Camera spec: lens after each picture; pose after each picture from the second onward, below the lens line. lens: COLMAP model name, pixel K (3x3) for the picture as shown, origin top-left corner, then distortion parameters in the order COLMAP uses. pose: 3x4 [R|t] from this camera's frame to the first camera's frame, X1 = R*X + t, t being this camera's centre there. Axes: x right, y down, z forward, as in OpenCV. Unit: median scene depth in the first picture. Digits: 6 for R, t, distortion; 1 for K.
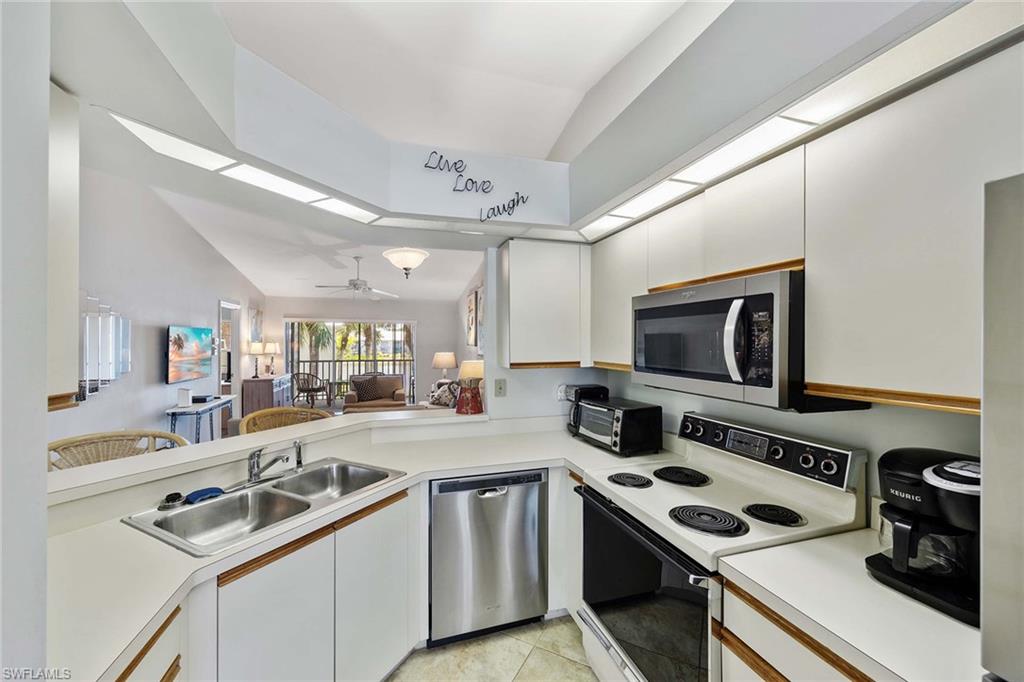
lens RADIAL K [[397.7, 0, 515.9], [0, 397.7, 342.5], [0, 0, 1]] dist [-0.000558, -0.000071]
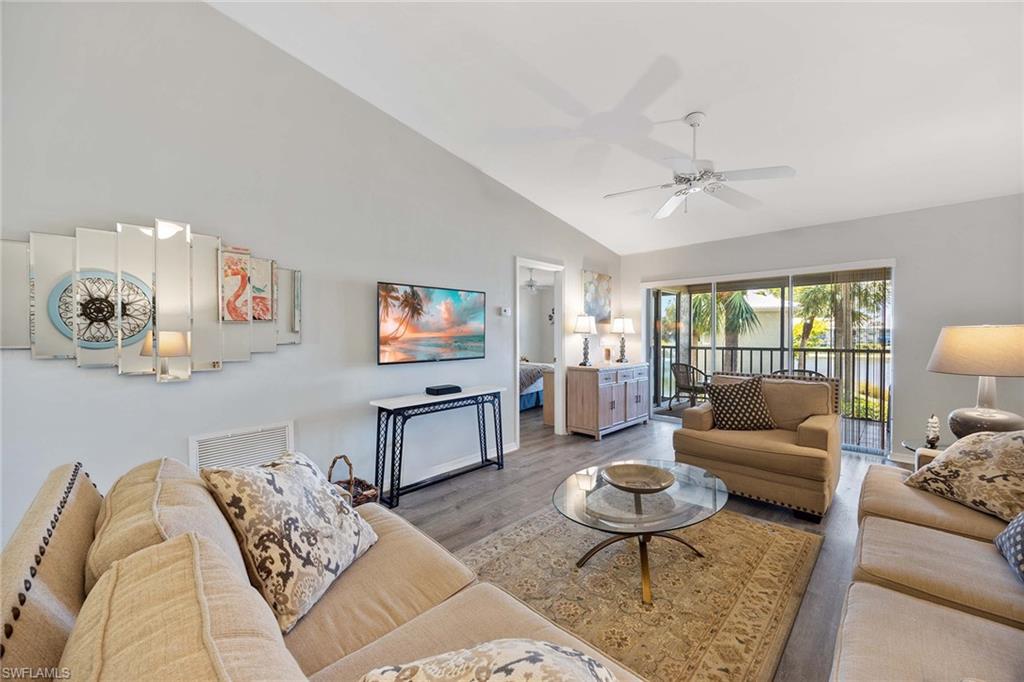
lens RADIAL K [[397.7, 0, 511.6], [0, 397.7, 339.2], [0, 0, 1]] dist [-0.000558, -0.000071]
pose [[0.474427, 0.006988, -0.880267, -0.081012], [0.007700, 0.999897, 0.012088, 0.030309], [0.880261, -0.012513, 0.474324, 0.521710]]
